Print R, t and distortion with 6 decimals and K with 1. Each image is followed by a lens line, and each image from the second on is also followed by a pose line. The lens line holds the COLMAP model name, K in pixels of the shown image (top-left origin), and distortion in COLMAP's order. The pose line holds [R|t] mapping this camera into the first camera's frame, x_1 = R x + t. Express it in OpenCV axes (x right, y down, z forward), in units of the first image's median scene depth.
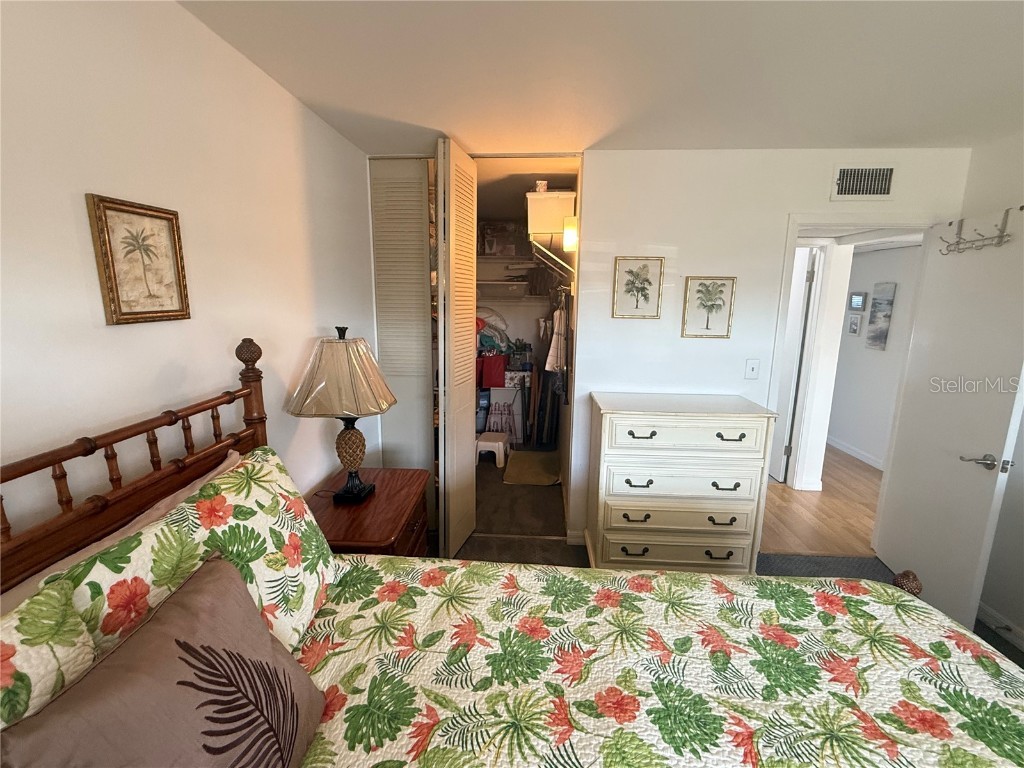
lens RADIAL K [[462.8, 0, 510.1], [0, 462.8, 386.0], [0, 0, 1]] dist [-0.001223, 0.000130]
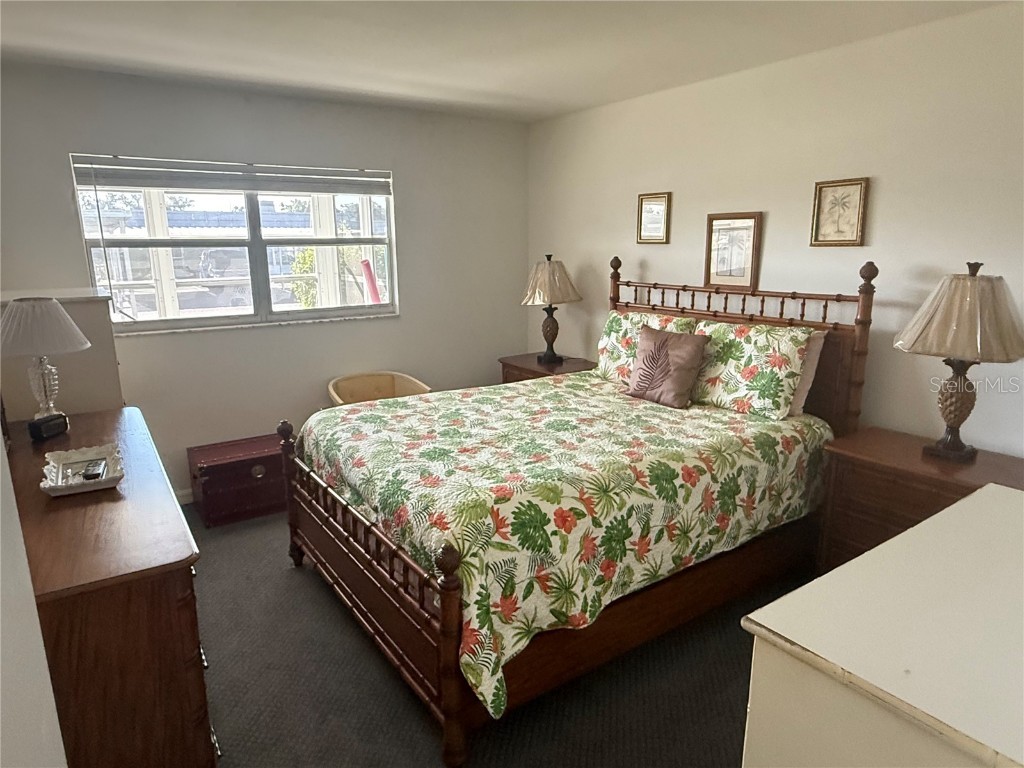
lens RADIAL K [[642.6, 0, 511.2], [0, 642.6, 383.3], [0, 0, 1]] dist [-0.002724, 0.008386]
pose [[-0.785327, 0.130837, -0.605098, 0.915743], [-0.119878, 0.926774, 0.355976, -0.198810], [0.607364, 0.352095, -0.712136, 1.143343]]
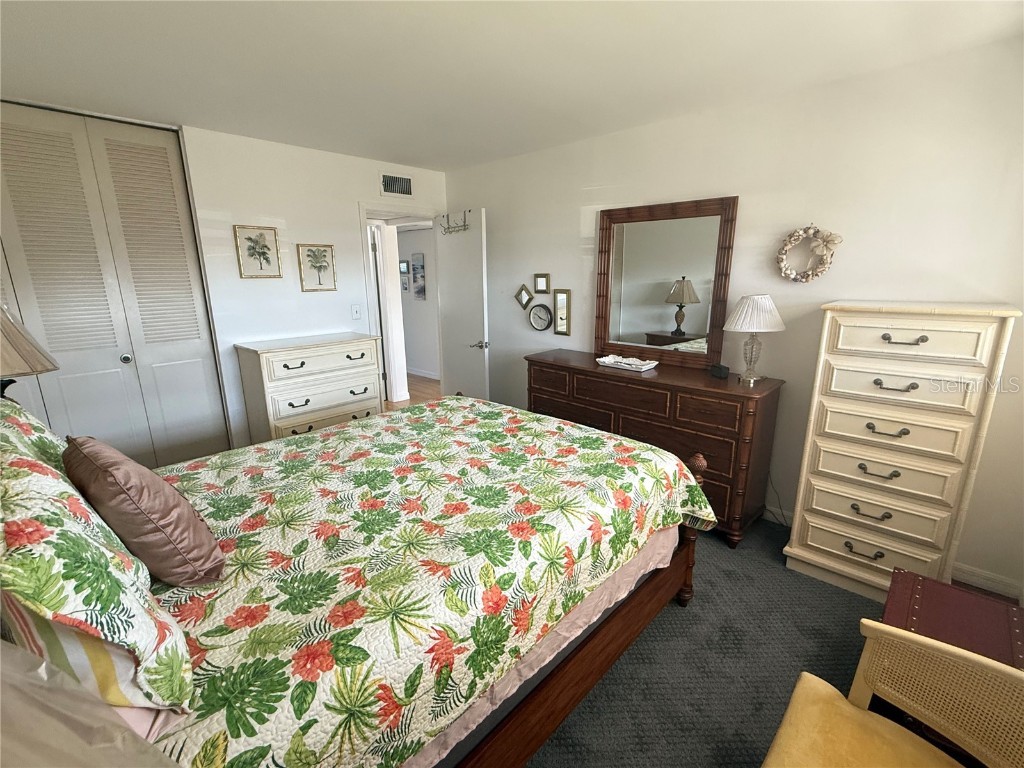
lens RADIAL K [[462.8, 0, 509.9], [0, 462.8, 385.6], [0, 0, 1]] dist [-0.001223, 0.000130]
pose [[0.645802, -0.199369, 0.737016, -0.302990], [0.163250, 0.979038, 0.121792, 0.102957], [-0.745848, 0.041664, 0.664812, -0.325375]]
